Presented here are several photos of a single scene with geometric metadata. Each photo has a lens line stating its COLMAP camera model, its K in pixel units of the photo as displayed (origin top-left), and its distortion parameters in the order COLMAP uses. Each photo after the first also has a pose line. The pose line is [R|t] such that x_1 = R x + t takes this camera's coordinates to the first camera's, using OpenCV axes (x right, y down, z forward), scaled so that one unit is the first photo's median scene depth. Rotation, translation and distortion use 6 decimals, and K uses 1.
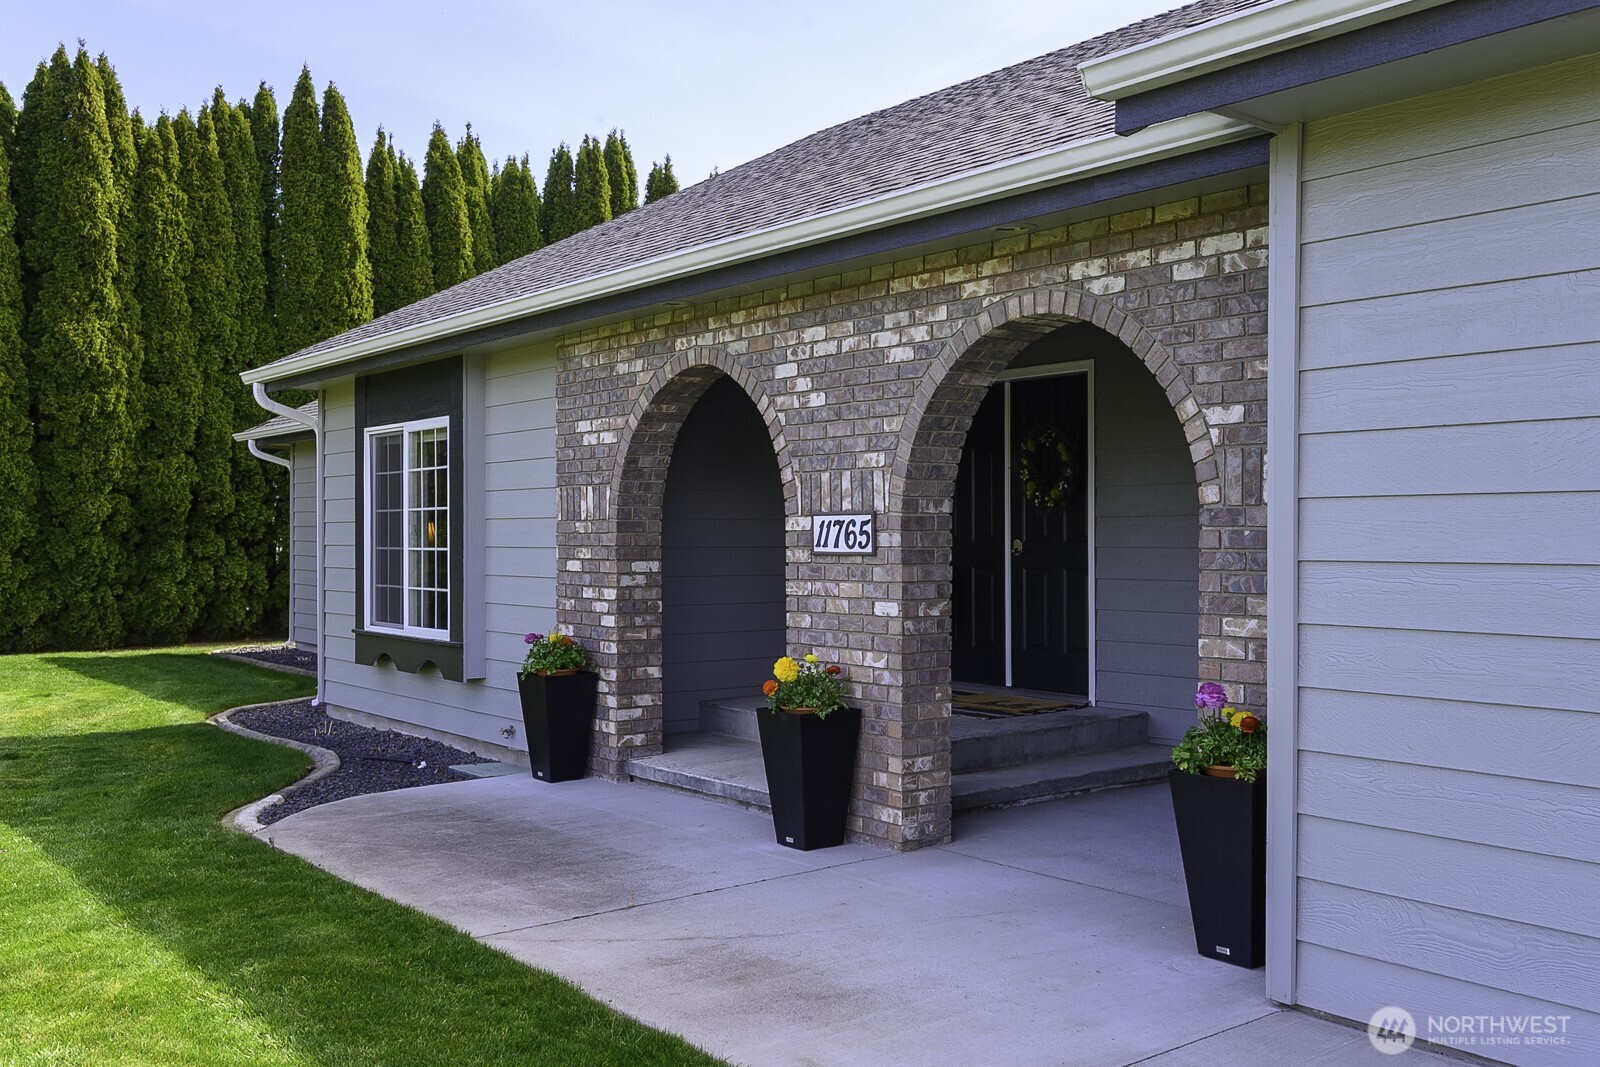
lens RADIAL K [[1523.6, 0, 805.1], [0, 1523.6, 535.0], [0, 0, 1]] dist [0.011350, 0.000000]
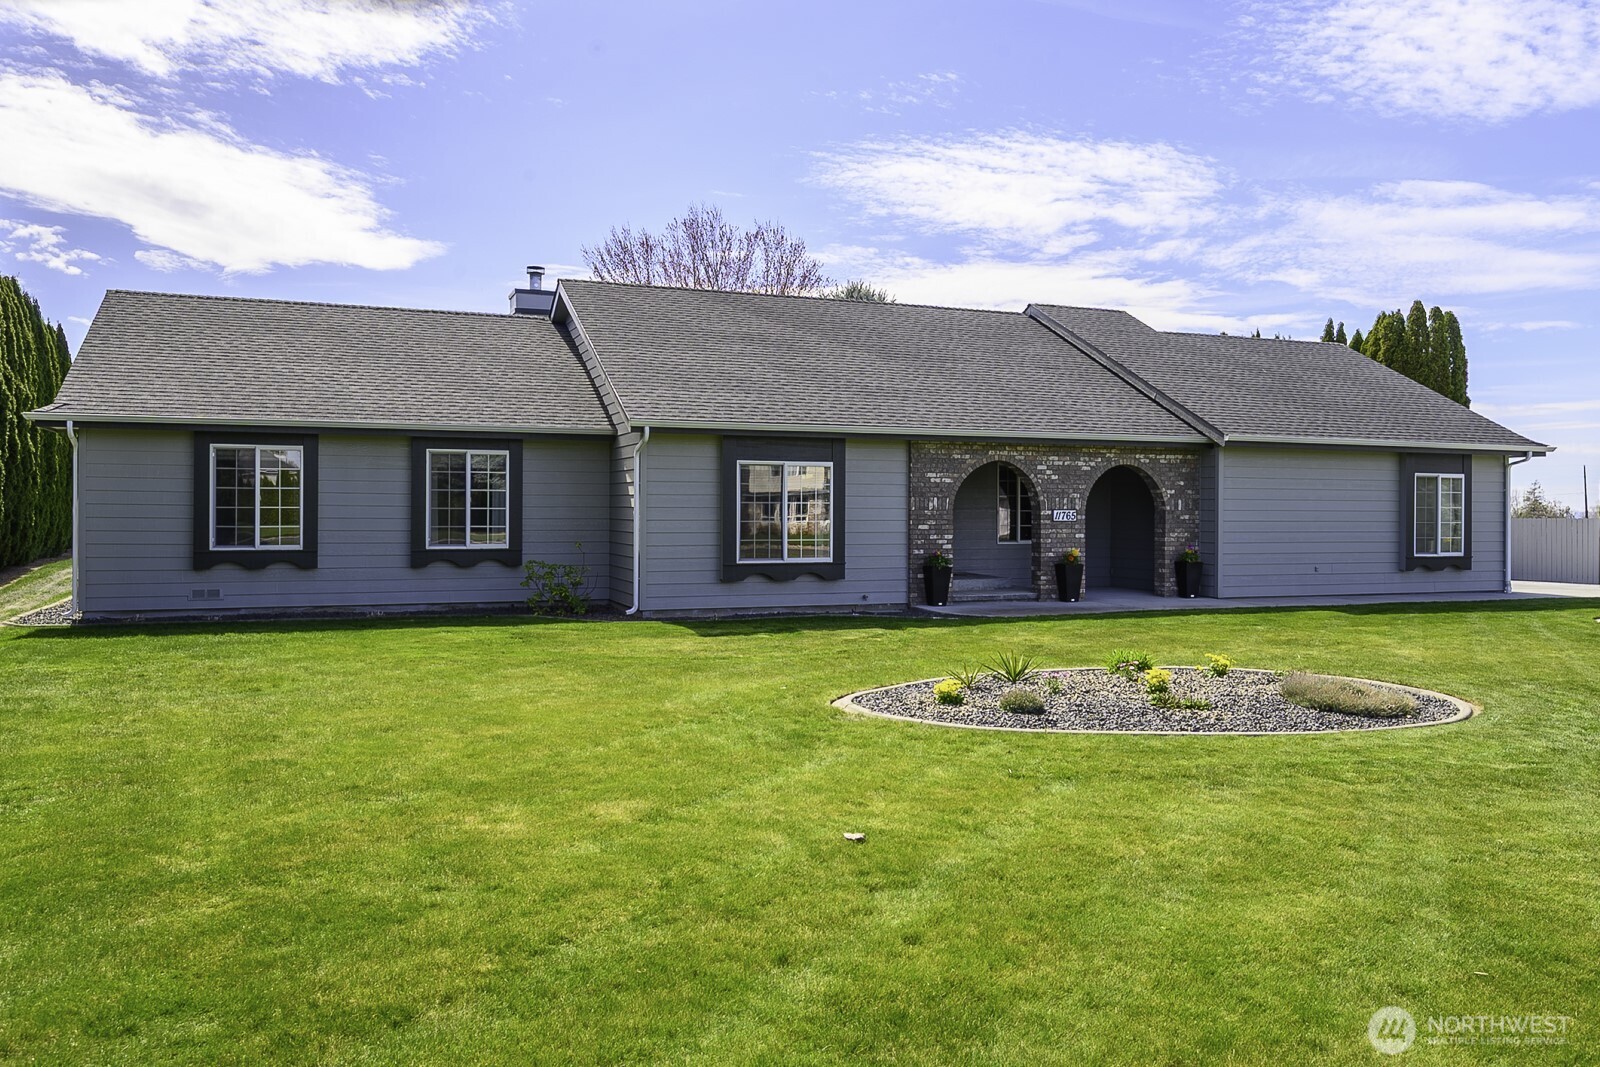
lens RADIAL K [[1099.7, 0, 796.8], [0, 1099.7, 520.5], [0, 0, 1]] dist [0.001478, 0.000219]
pose [[0.297978, -0.009155, 0.954529, -2.460736], [-0.004981, 0.999925, 0.011146, -0.014166], [-0.954560, -0.008076, 0.297910, 0.776247]]
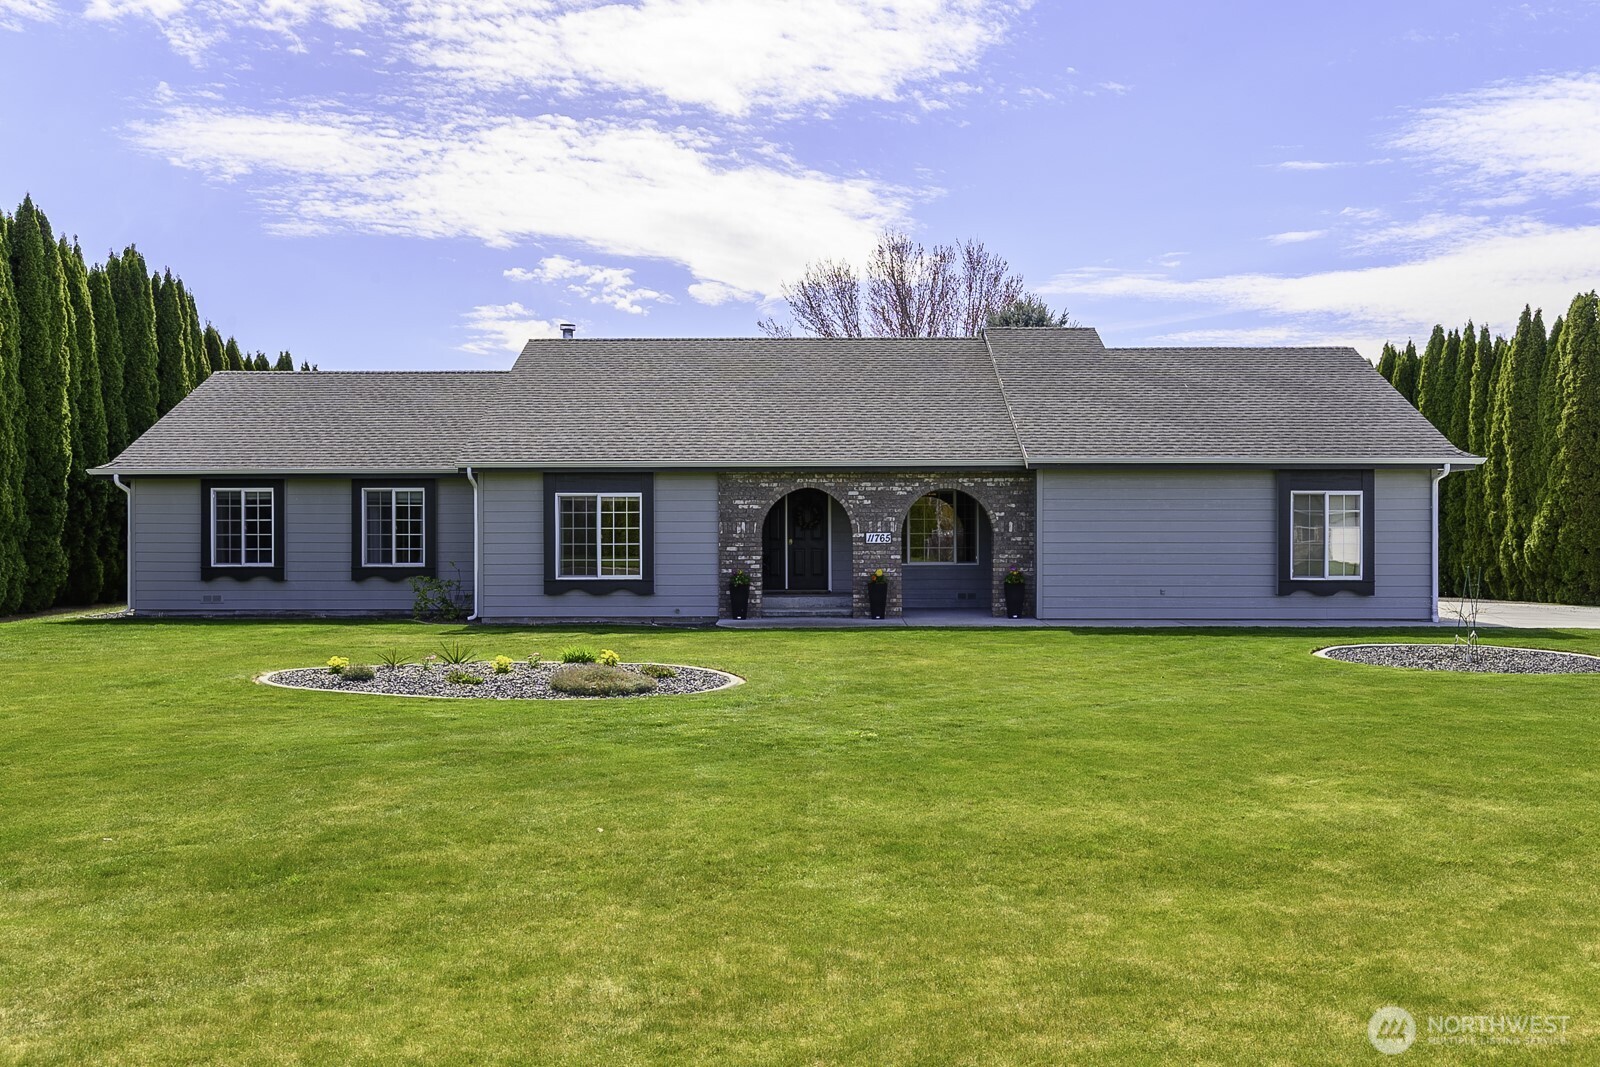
lens RADIAL K [[1226.8, 0, 799.2], [0, 1226.8, 541.3], [0, 0, 1]] dist [0.008729, 0.005160]
pose [[0.619732, -0.001145, 0.784813, -2.344952], [0.000625, 0.999999, 0.000965, 0.004090], [-0.784814, -0.000108, 0.619732, -0.698973]]
